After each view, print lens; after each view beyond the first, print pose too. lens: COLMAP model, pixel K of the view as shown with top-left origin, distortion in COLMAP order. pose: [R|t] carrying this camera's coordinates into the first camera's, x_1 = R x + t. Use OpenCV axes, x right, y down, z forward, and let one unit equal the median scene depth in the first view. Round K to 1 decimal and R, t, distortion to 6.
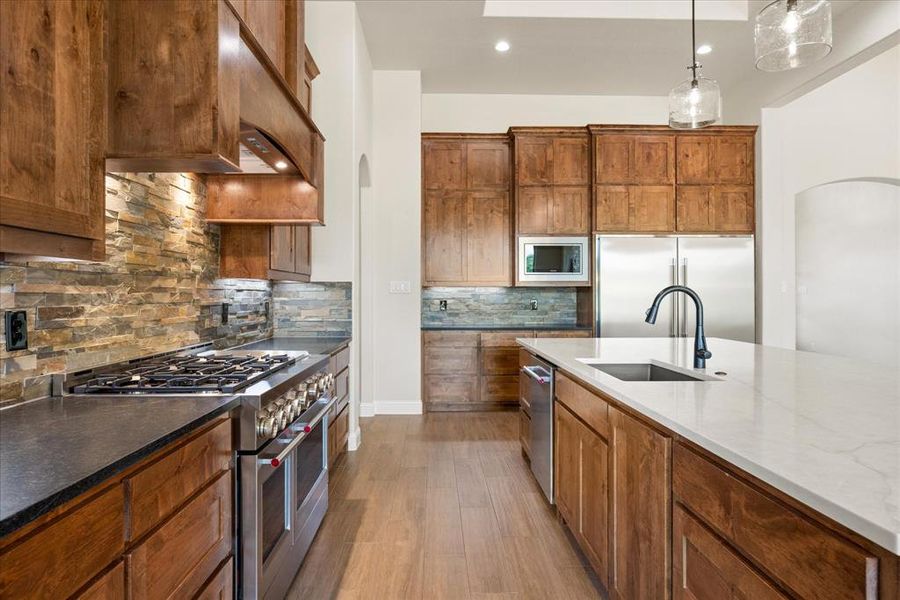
lens RADIAL K [[524.1, 0, 451.4], [0, 524.1, 299.3], [0, 0, 1]] dist [-0.006688, -0.000993]
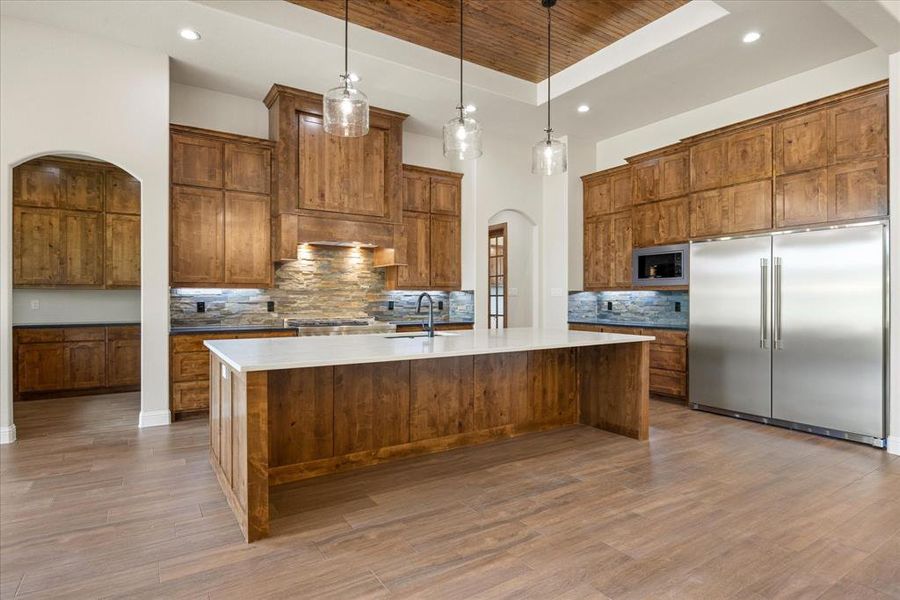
lens RADIAL K [[477.6, 0, 445.0], [0, 477.6, 299.5], [0, 0, 1]] dist [-0.012948, -0.000507]
pose [[0.505890, 0.003925, -0.862589, 0.853389], [-0.008274, 0.999966, -0.000302, -0.000904], [0.862559, 0.007290, 0.505905, 0.087490]]
